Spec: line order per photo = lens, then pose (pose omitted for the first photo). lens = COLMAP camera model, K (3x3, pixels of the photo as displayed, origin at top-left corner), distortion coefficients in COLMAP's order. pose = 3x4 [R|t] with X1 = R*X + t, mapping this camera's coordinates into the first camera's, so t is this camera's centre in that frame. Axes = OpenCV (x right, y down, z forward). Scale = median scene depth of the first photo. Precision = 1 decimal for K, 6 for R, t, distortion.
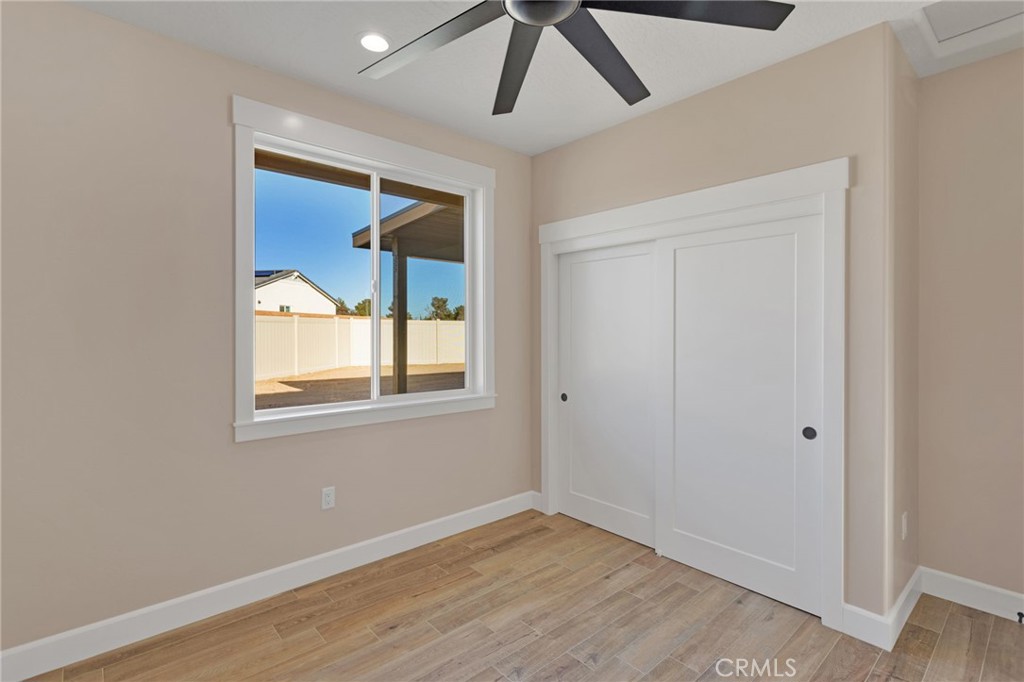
lens RADIAL K [[493.3, 0, 509.8], [0, 493.3, 335.4], [0, 0, 1]] dist [-0.000880, 0.000605]
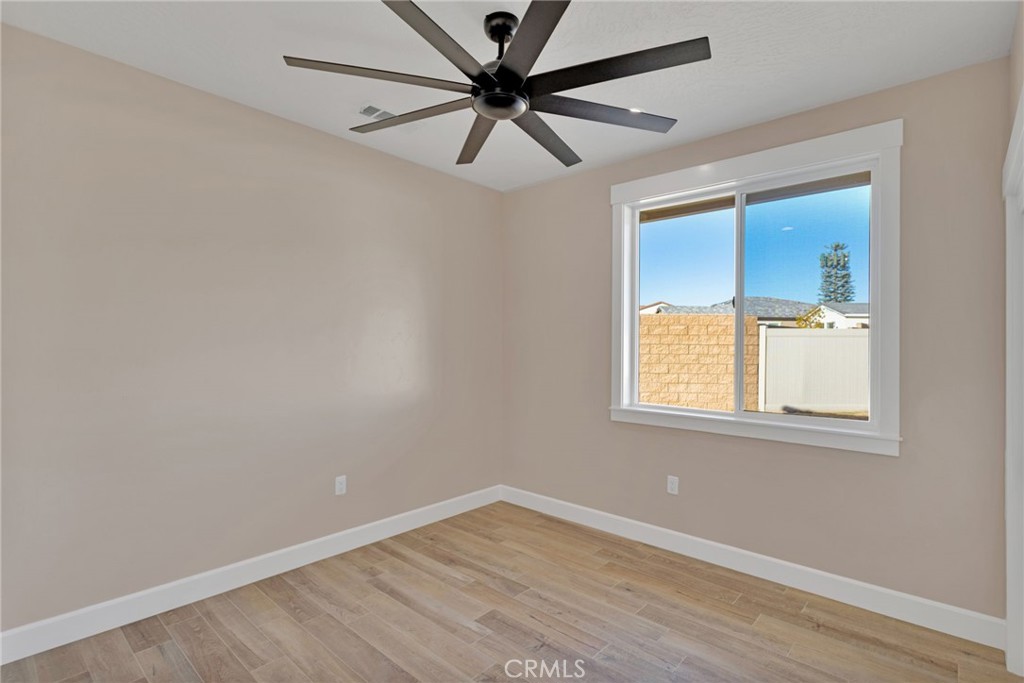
lens RADIAL K [[512.9, 0, 512.0], [0, 512.9, 341.5], [0, 0, 1]] dist [-0.000910, 0.000080]
pose [[0.090484, 0.001835, -0.995896, 0.868149], [-0.012897, 0.999917, 0.000671, -0.013665], [0.995814, 0.012784, 0.090500, 0.518860]]
